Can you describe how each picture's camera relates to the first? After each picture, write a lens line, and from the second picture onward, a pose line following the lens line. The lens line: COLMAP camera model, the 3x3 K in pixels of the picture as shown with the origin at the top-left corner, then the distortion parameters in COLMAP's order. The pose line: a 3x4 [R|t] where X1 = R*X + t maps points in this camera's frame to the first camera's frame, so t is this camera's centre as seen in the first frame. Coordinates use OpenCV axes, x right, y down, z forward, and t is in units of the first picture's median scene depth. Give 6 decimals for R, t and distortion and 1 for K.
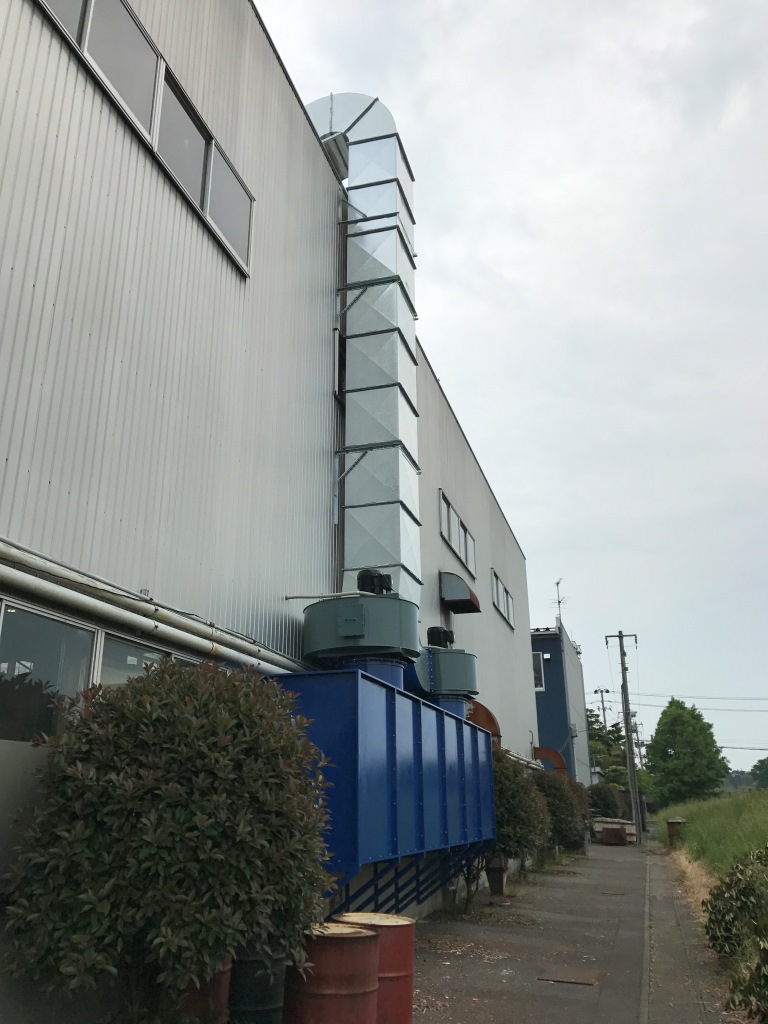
lens RADIAL K [[835.6, 0, 384.0], [0, 835.6, 512.0], [0, 0, 1]] dist [-0.006682, -0.000455]
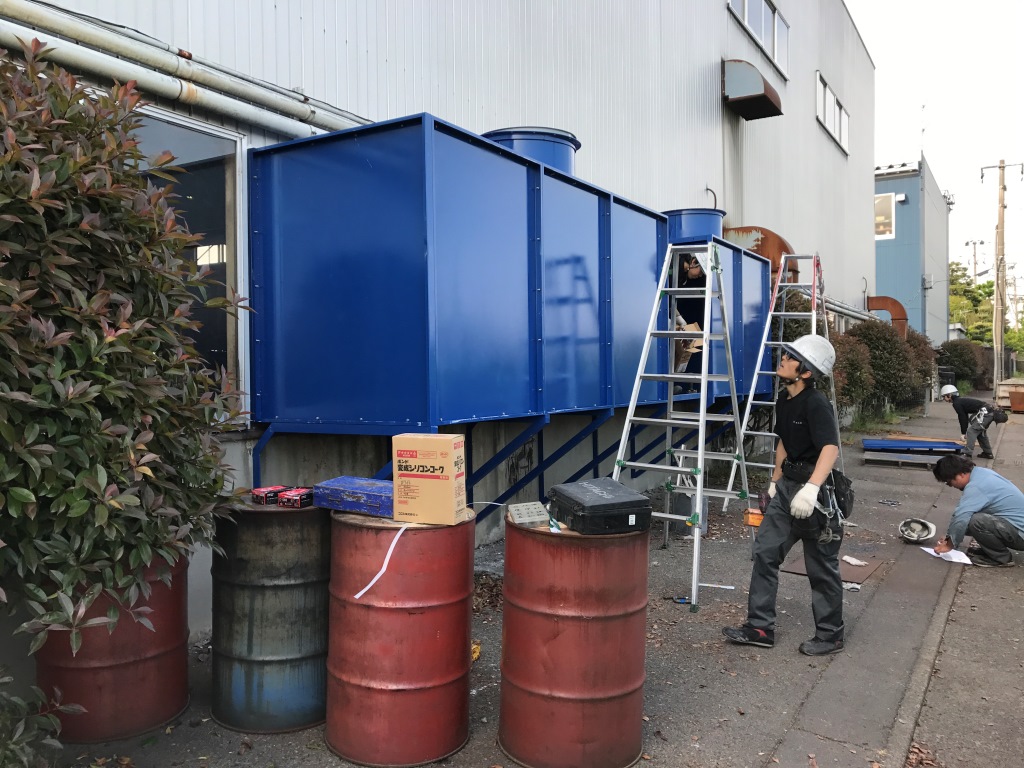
lens RADIAL K [[836.0, 0, 511.8], [0, 836.0, 368.2], [0, 0, 1]] dist [-0.060979, 0.165798]
pose [[0.967226, 0.010212, -0.253710, 0.039185], [0.076417, 0.941159, 0.329211, 0.037401], [0.242144, -0.337809, 0.909534, 0.096710]]
